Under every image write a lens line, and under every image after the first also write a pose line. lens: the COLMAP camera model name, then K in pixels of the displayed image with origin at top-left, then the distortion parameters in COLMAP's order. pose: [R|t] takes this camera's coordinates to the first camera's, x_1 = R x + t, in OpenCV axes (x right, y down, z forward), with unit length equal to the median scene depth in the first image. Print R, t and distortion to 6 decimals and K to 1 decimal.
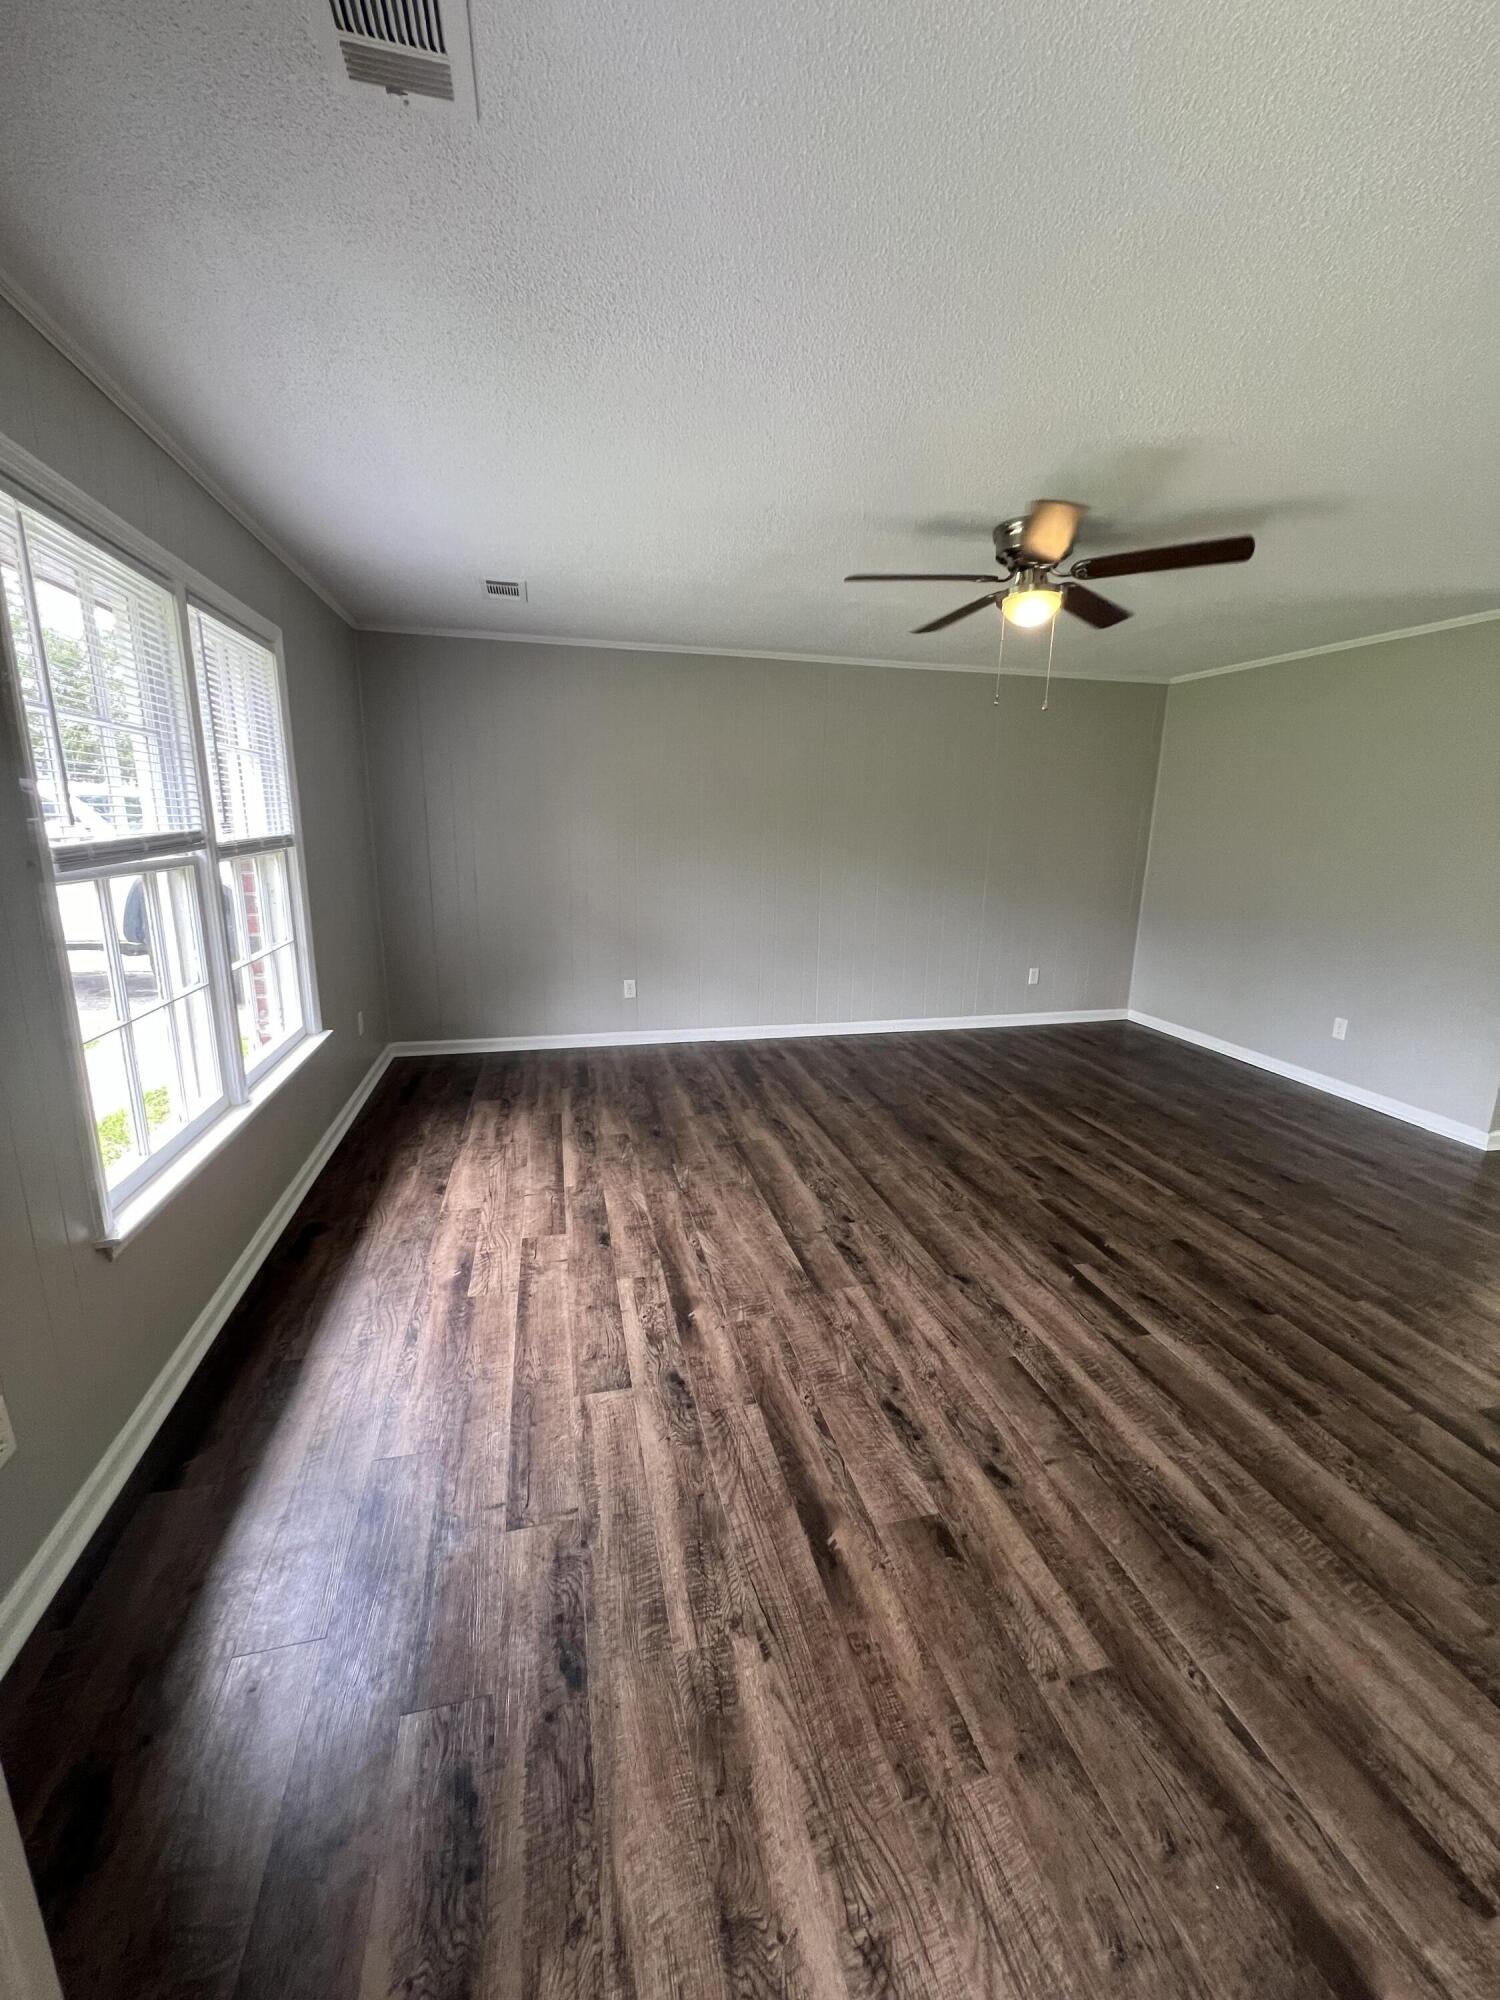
lens RADIAL K [[799.9, 0, 748.3], [0, 799.9, 1000.3], [0, 0, 1]] dist [-0.004590, 0.000605]
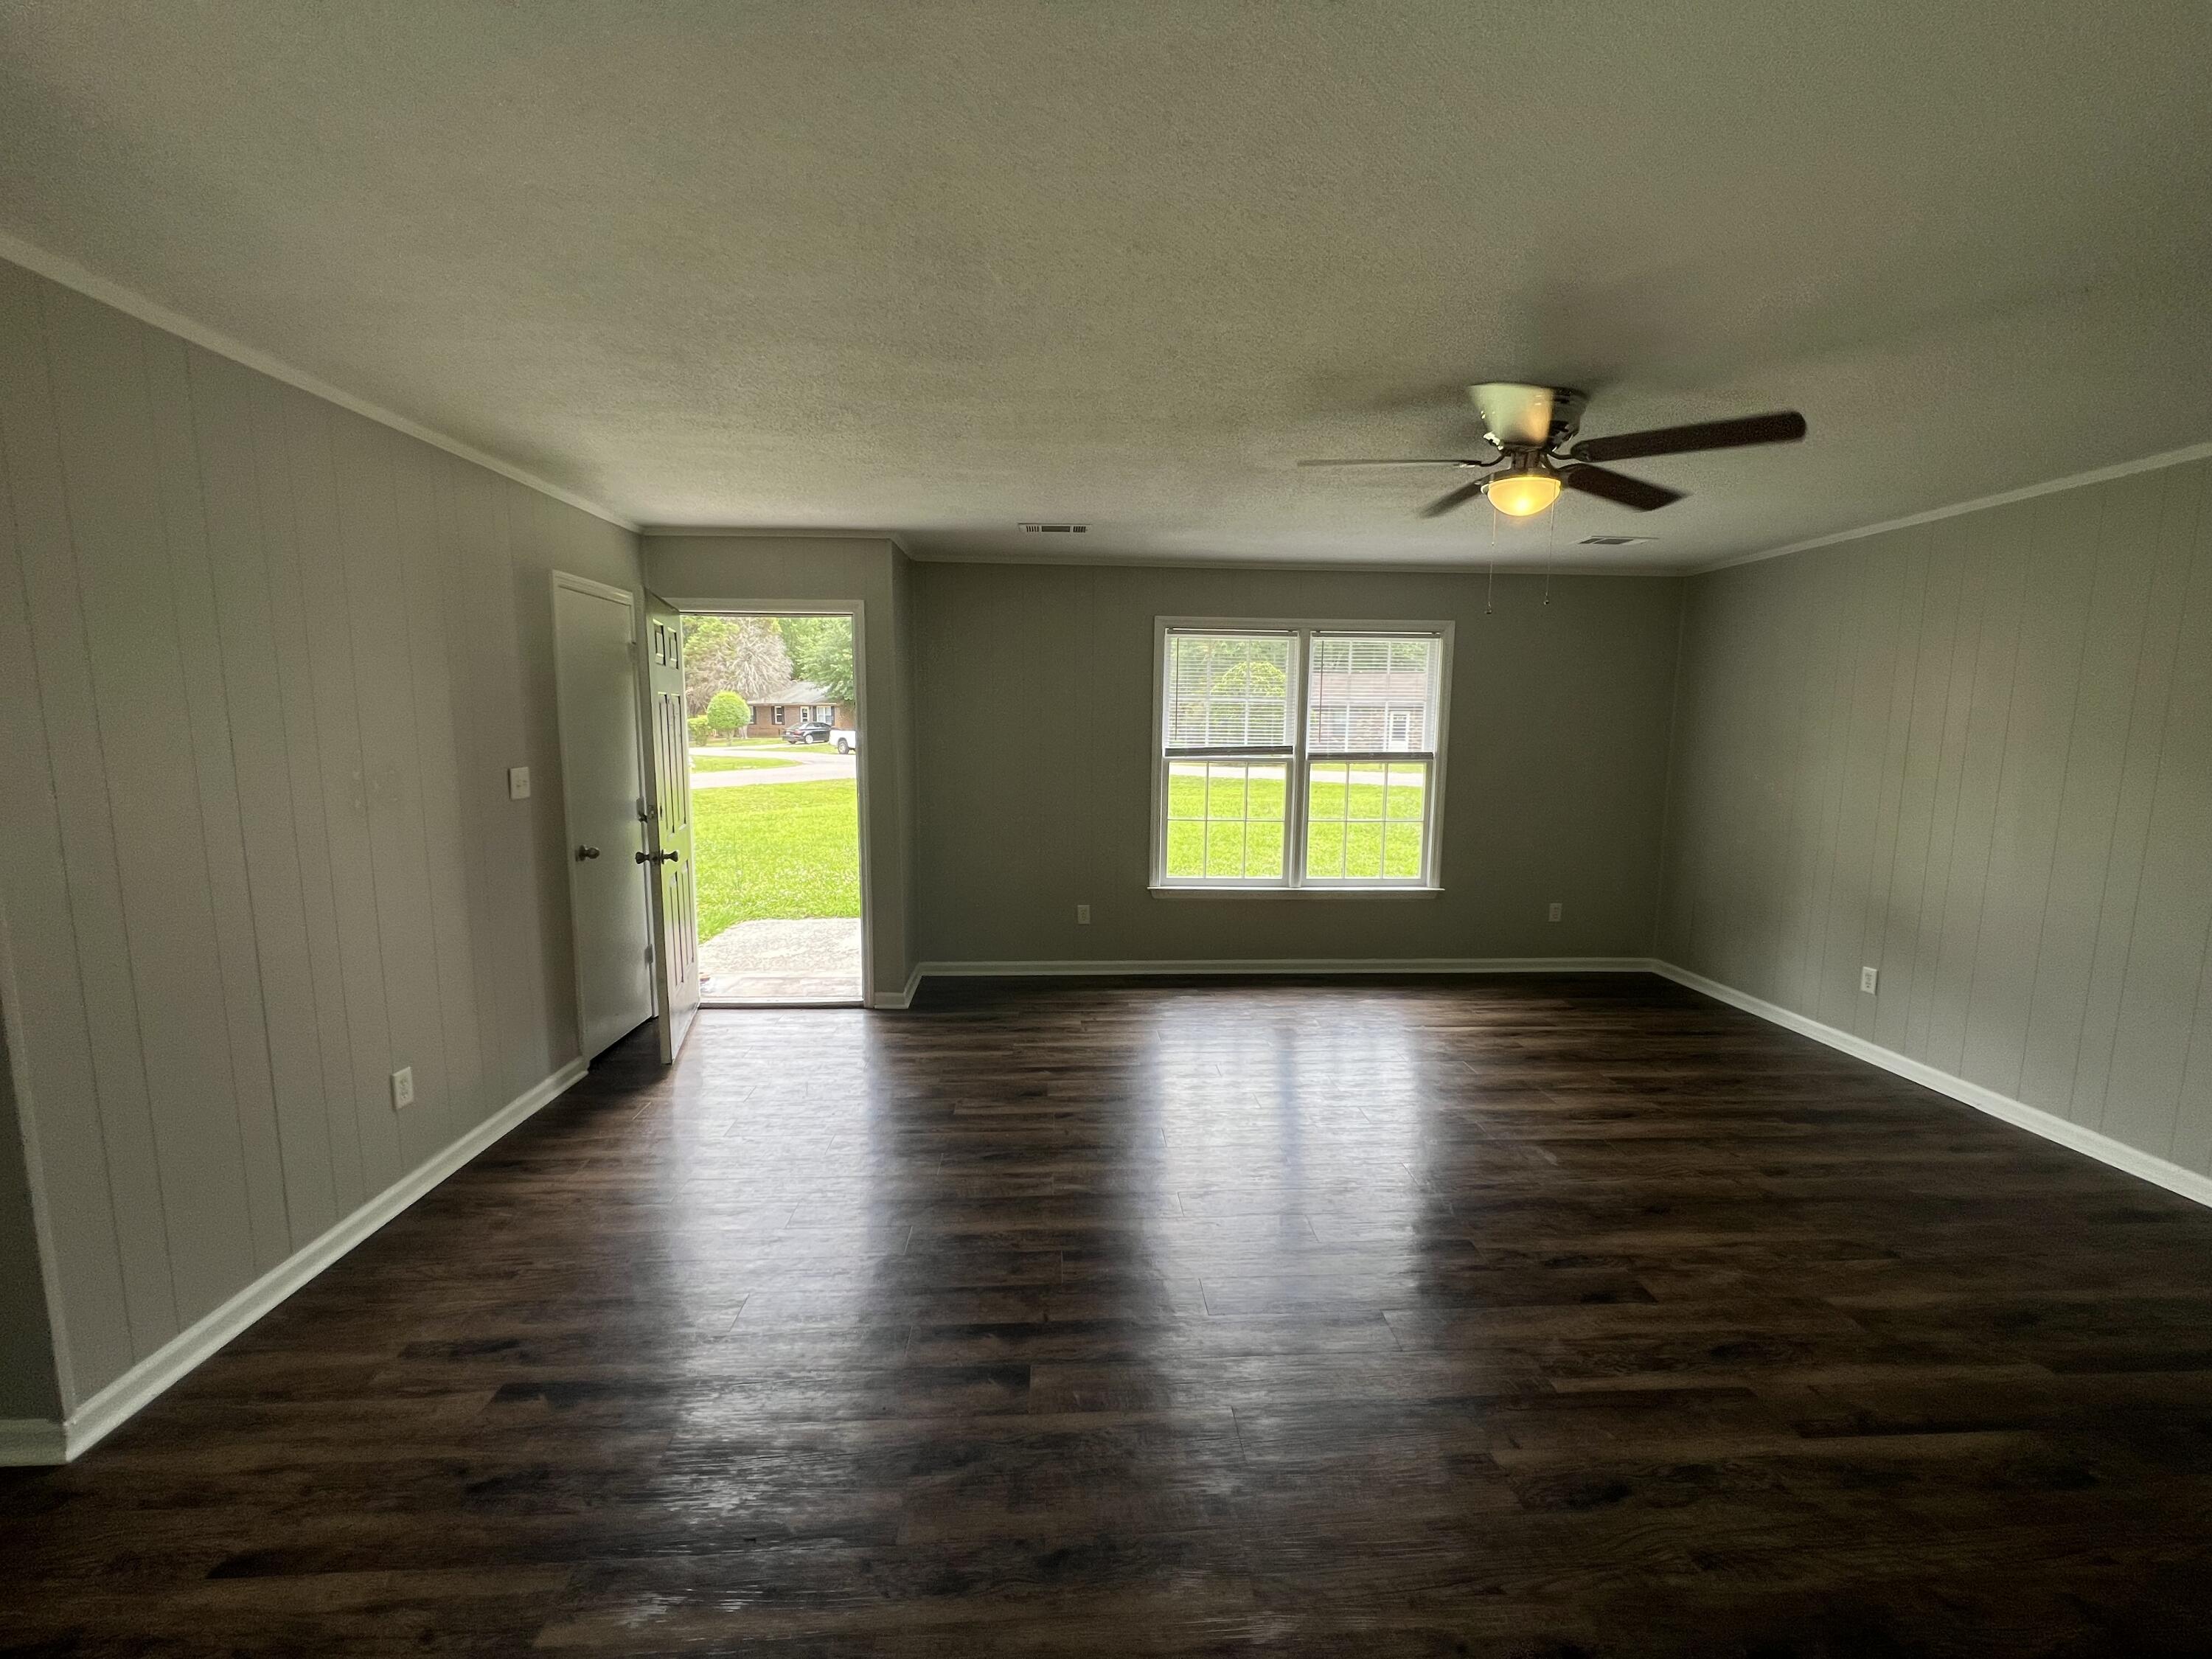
lens RADIAL K [[884.7, 0, 1113.6], [0, 884.7, 835.3], [0, 0, 1]] dist [-0.004590, 0.000605]
pose [[-0.177988, 0.104971, -0.978418, 1.013094], [-0.232315, 0.961705, 0.145439, -0.134320], [0.956216, 0.253188, -0.146786, 0.600384]]
